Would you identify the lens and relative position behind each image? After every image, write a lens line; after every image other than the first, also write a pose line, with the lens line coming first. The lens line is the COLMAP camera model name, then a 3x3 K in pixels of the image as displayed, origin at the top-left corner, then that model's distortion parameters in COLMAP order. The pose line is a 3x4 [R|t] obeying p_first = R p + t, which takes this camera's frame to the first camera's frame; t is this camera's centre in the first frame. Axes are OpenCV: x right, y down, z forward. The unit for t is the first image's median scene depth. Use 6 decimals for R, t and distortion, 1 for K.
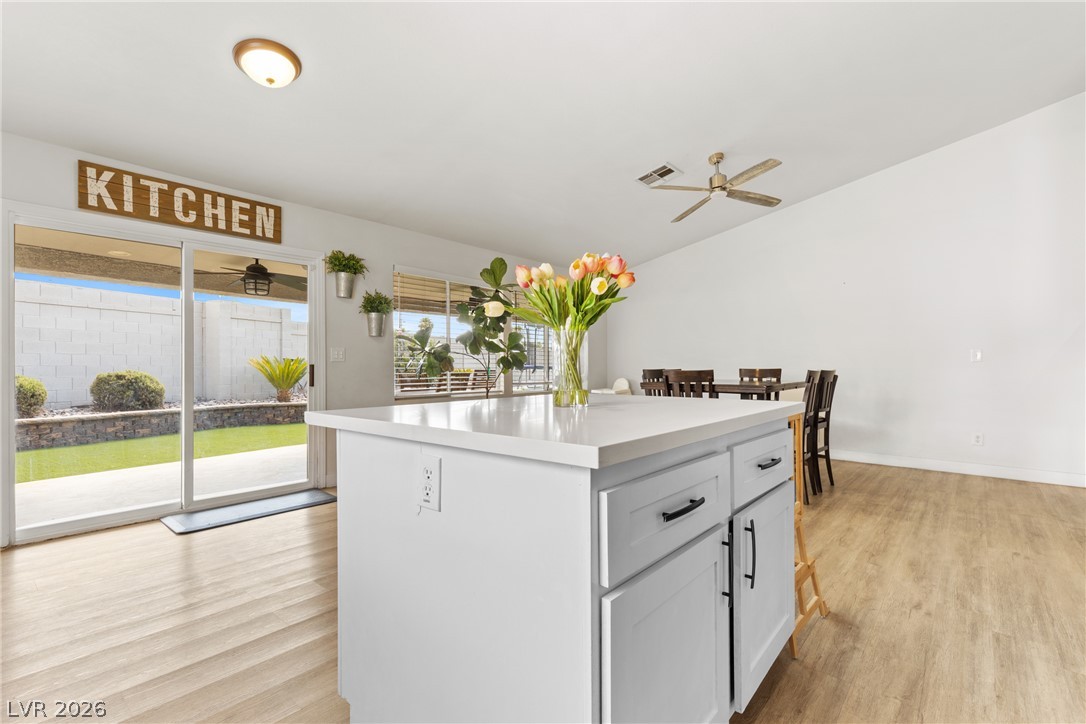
lens RADIAL K [[486.7, 0, 543.0], [0, 486.7, 362.0], [0, 0, 1]] dist [-0.012655, 0.000039]
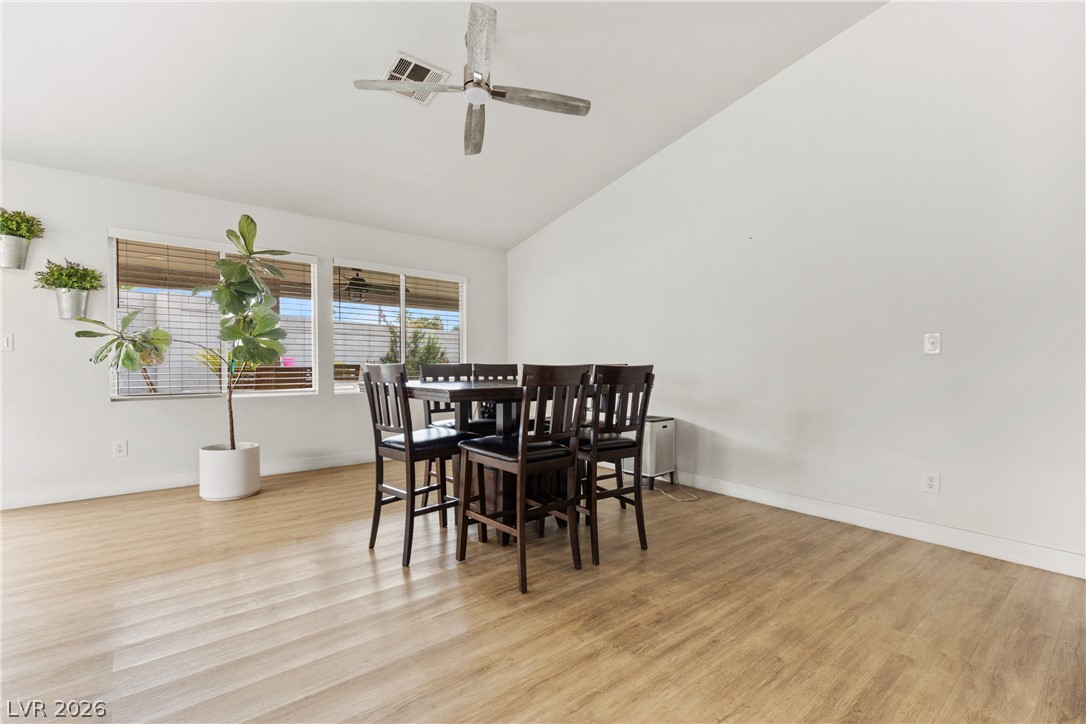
lens RADIAL K [[491.5, 0, 544.8], [0, 491.5, 370.9], [0, 0, 1]] dist [0.001438, -0.000057]
pose [[0.990184, 0.005717, -0.139655, 0.526115], [-0.003105, 0.999816, 0.018915, 0.011848], [0.139737, -0.018296, 0.990020, 0.338448]]
